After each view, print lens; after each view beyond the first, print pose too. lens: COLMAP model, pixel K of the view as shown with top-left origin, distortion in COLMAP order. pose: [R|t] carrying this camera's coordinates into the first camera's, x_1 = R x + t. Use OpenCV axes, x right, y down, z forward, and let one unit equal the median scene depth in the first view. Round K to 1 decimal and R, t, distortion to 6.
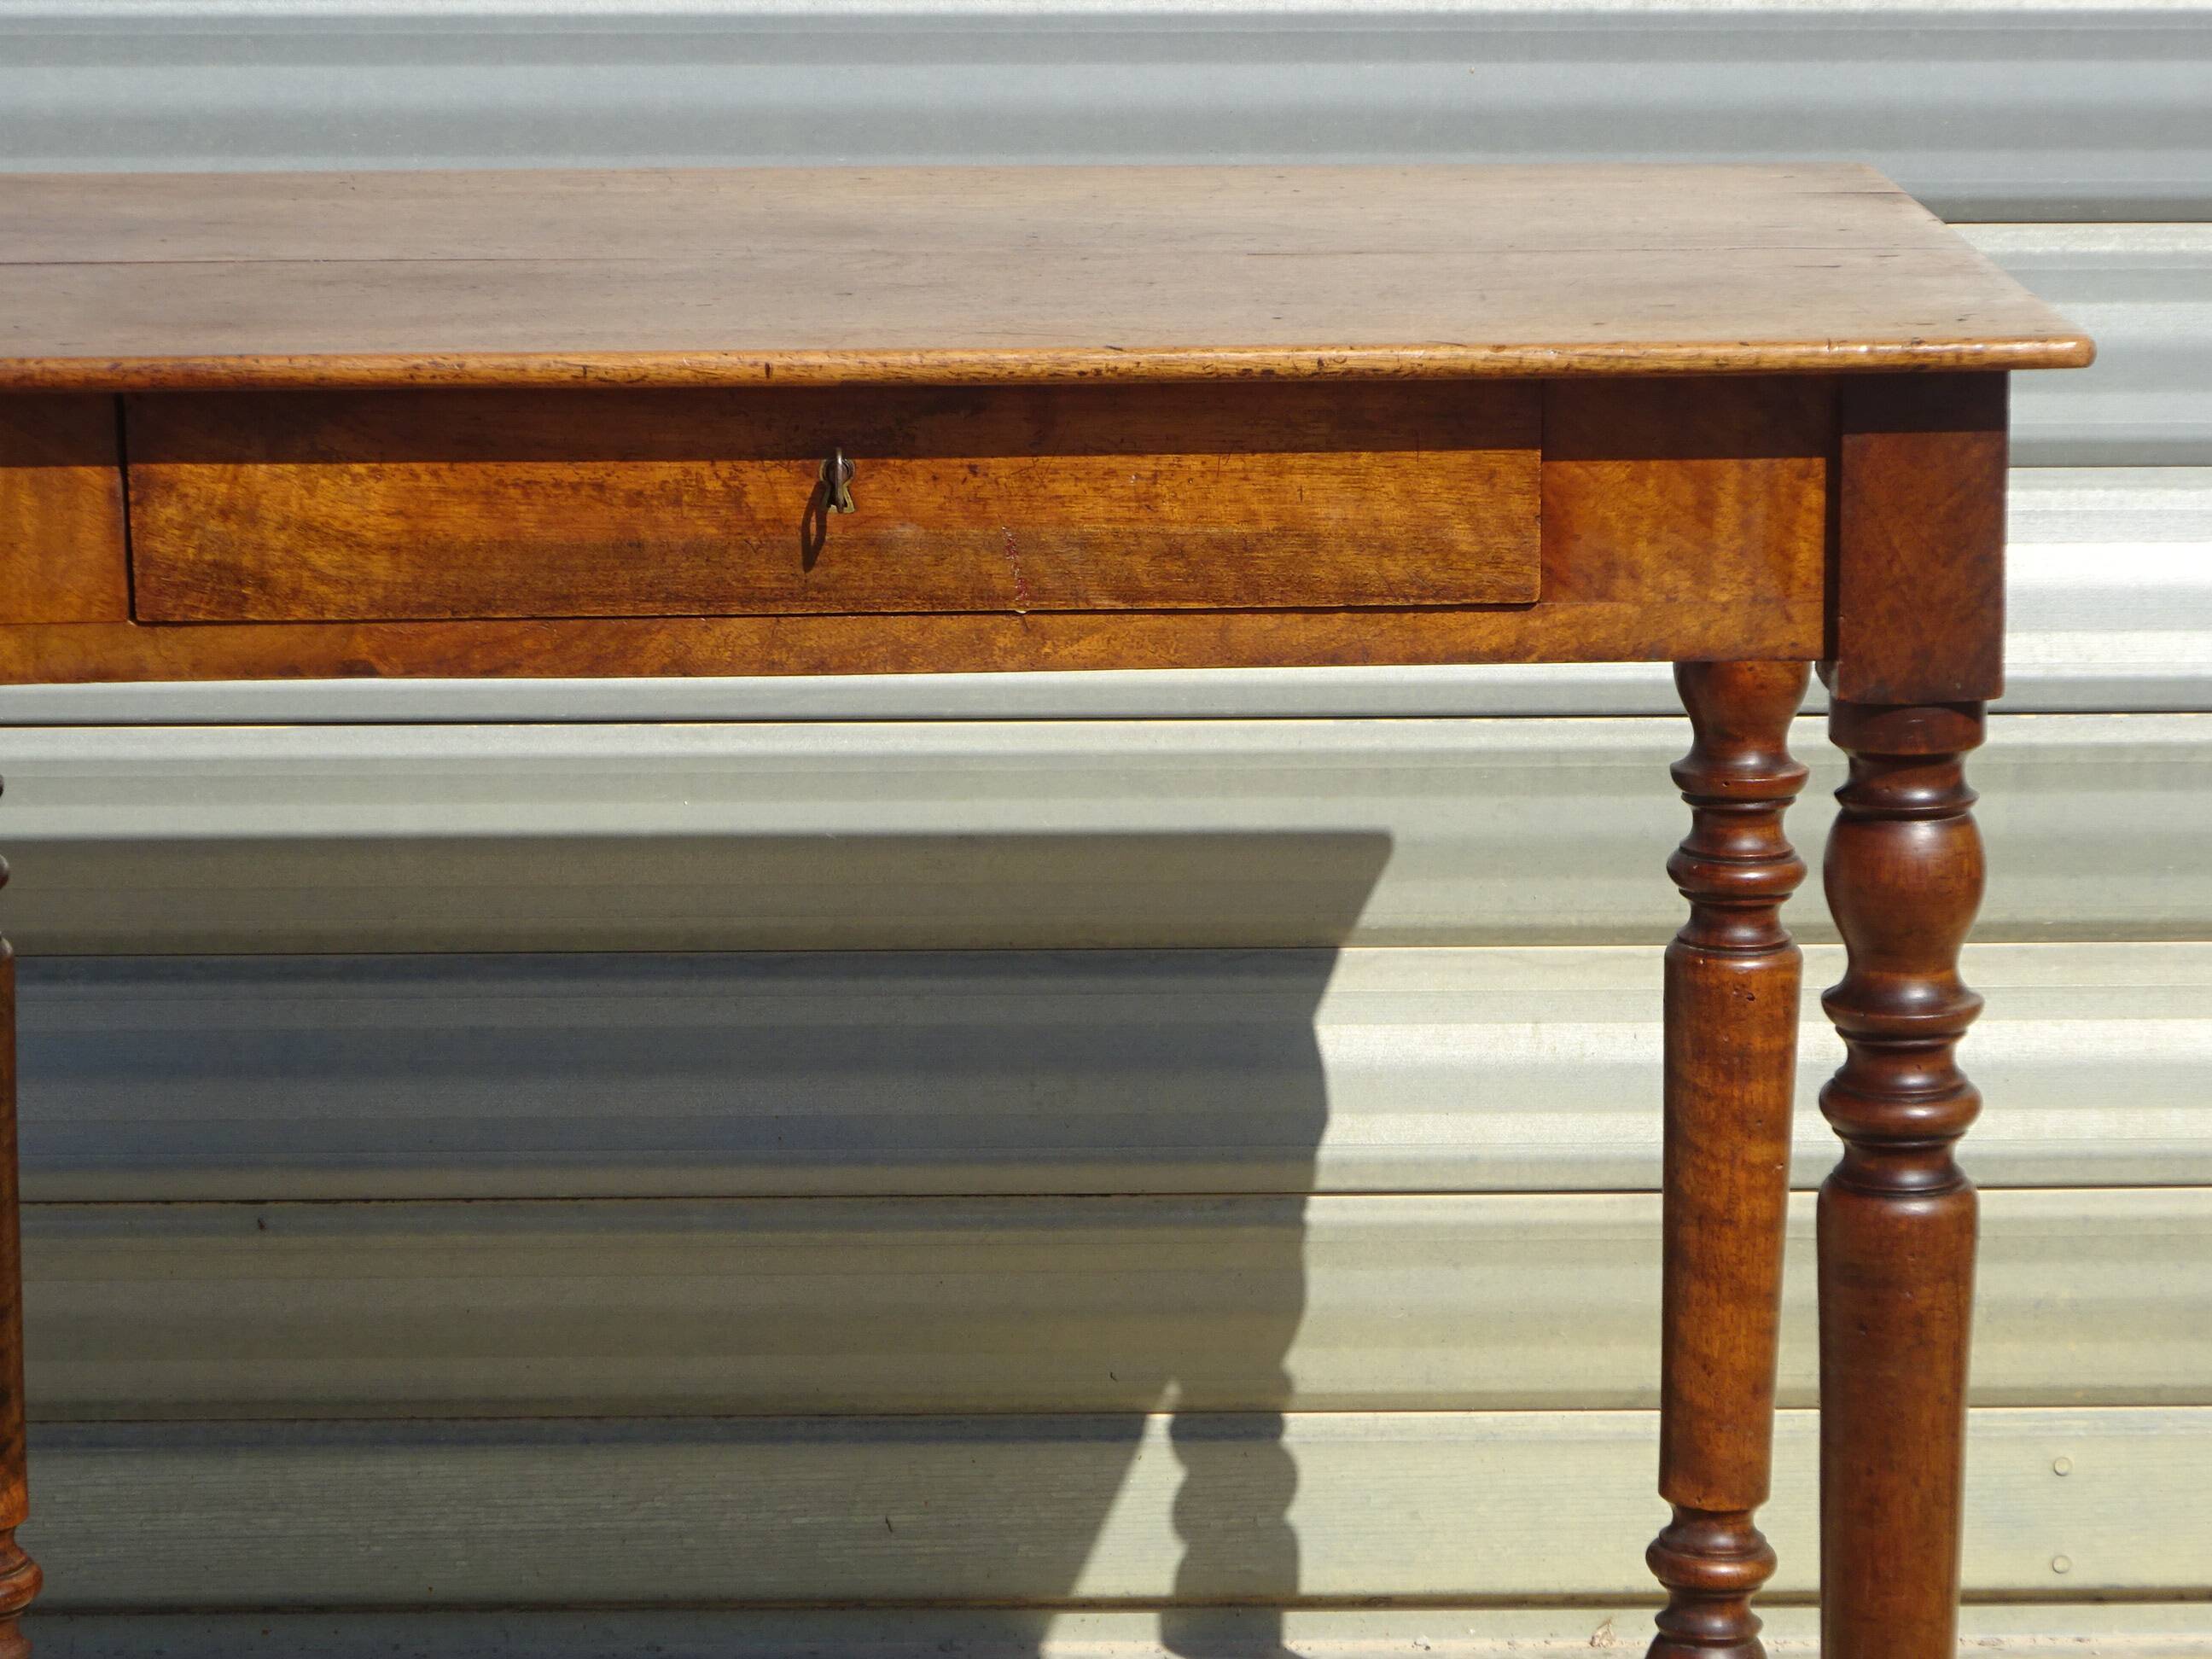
lens RADIAL K [[6367.1, 0, 1093.1], [0, 6367.1, 880.4], [0, 0, 1]] dist [-0.028847, 0.000000]
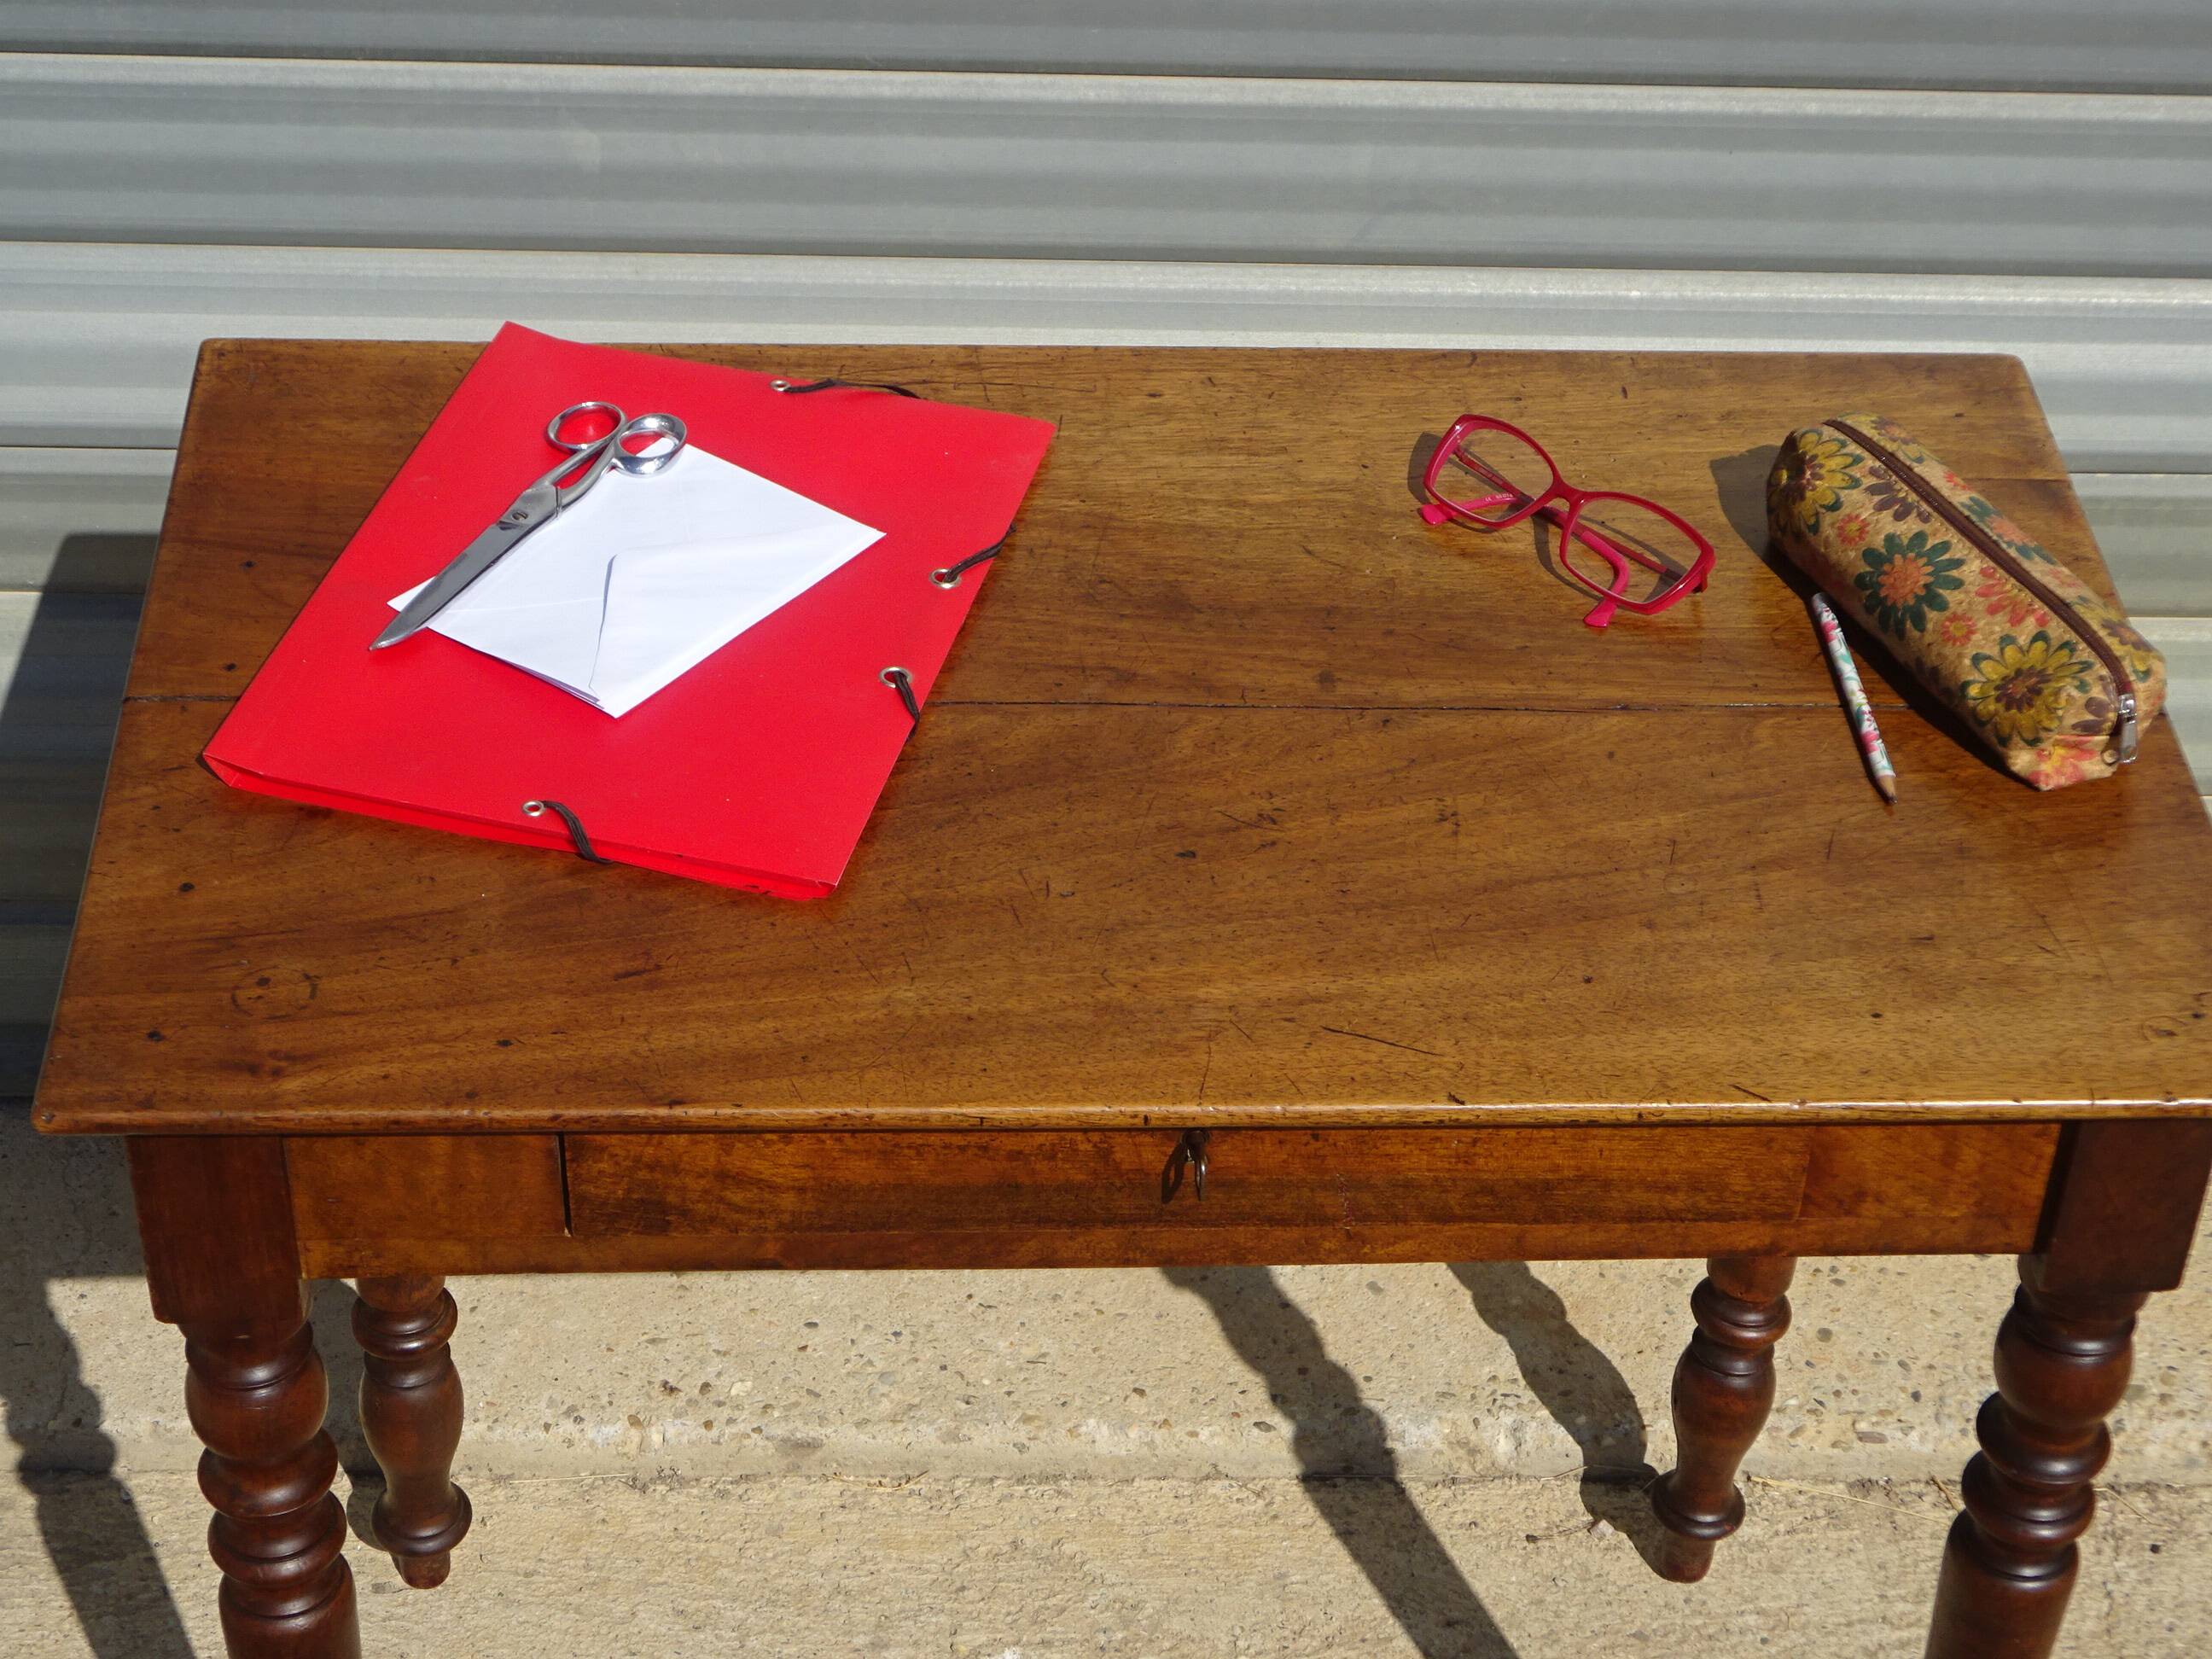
lens RADIAL K [[4019.8, 0, 1090.8], [0, 4019.8, 788.6], [0, 0, 1]] dist [0.006397, 0.000000]
pose [[0.999139, 0.024463, 0.033520, -0.083792], [-0.036526, 0.901808, 0.430591, -0.424613], [-0.019695, -0.431445, 0.901924, 0.384591]]
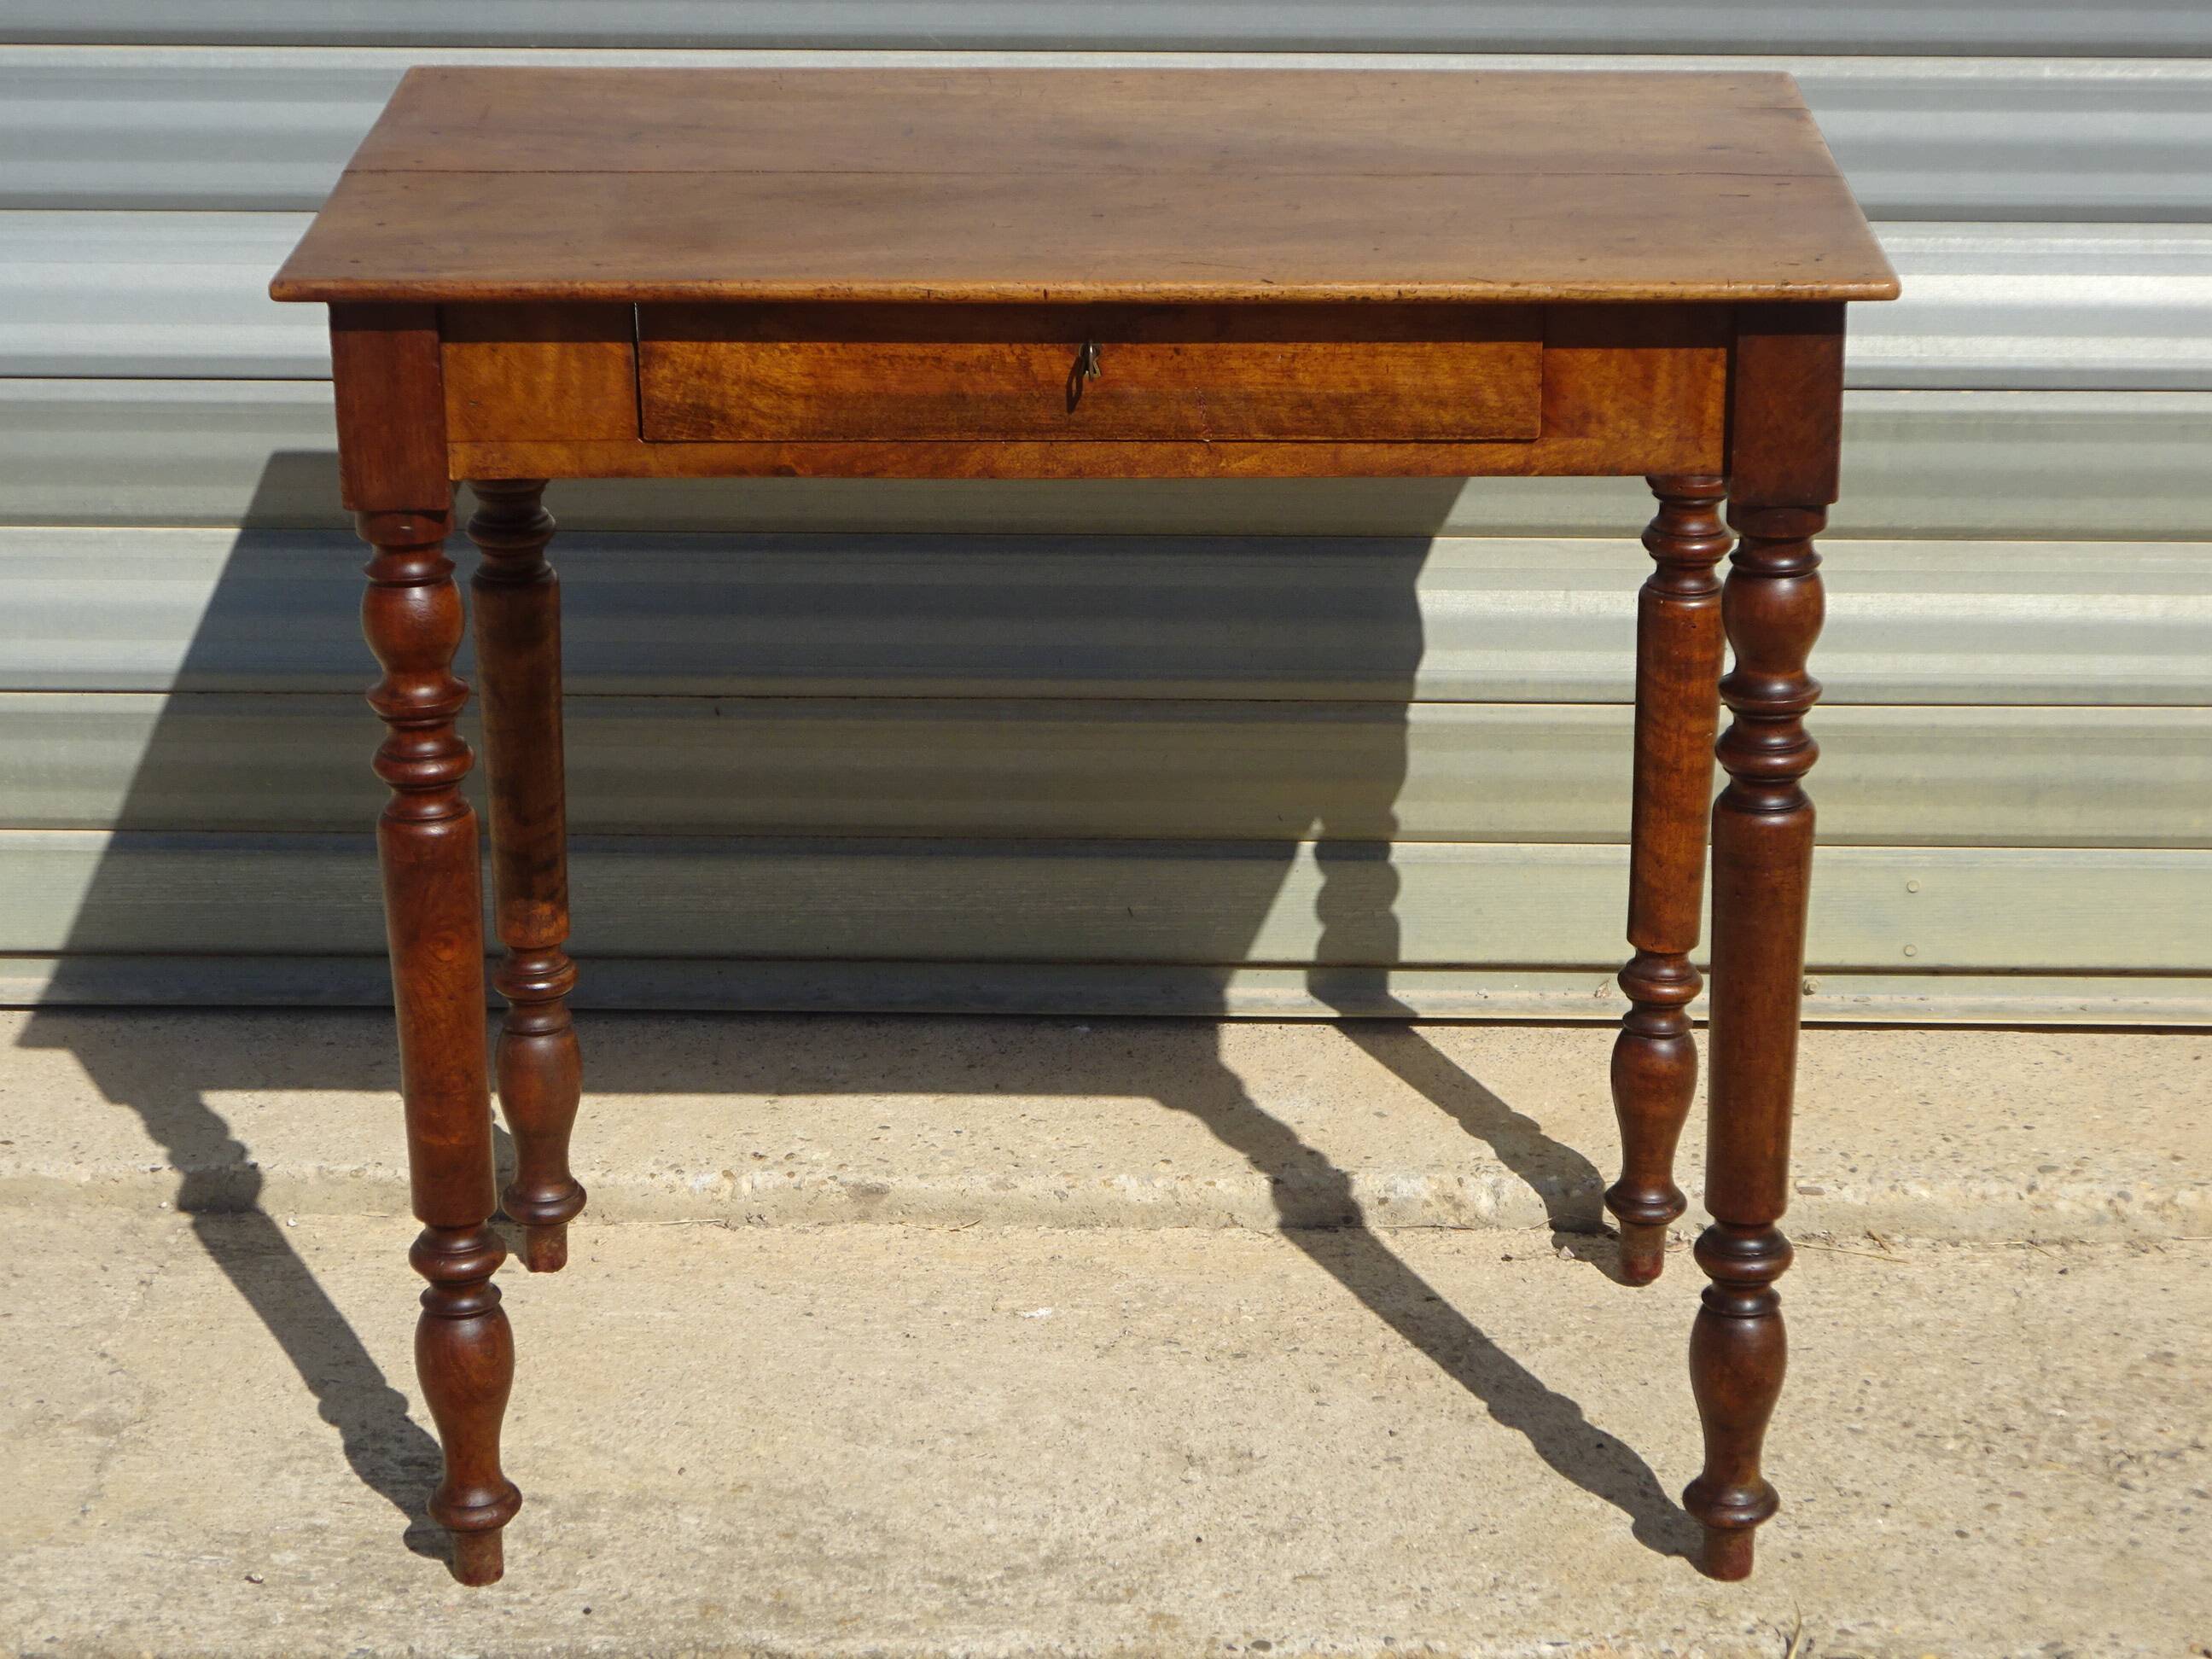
lens RADIAL K [[4830.5, 0, 1131.3], [0, 4830.5, 852.8], [0, 0, 1]] dist [-0.022790, 0.000000]
pose [[0.999034, 0.018817, -0.039703, 0.019220], [-0.012749, 0.988919, 0.147911, -0.117657], [0.042047, -0.147262, 0.988203, -0.188013]]
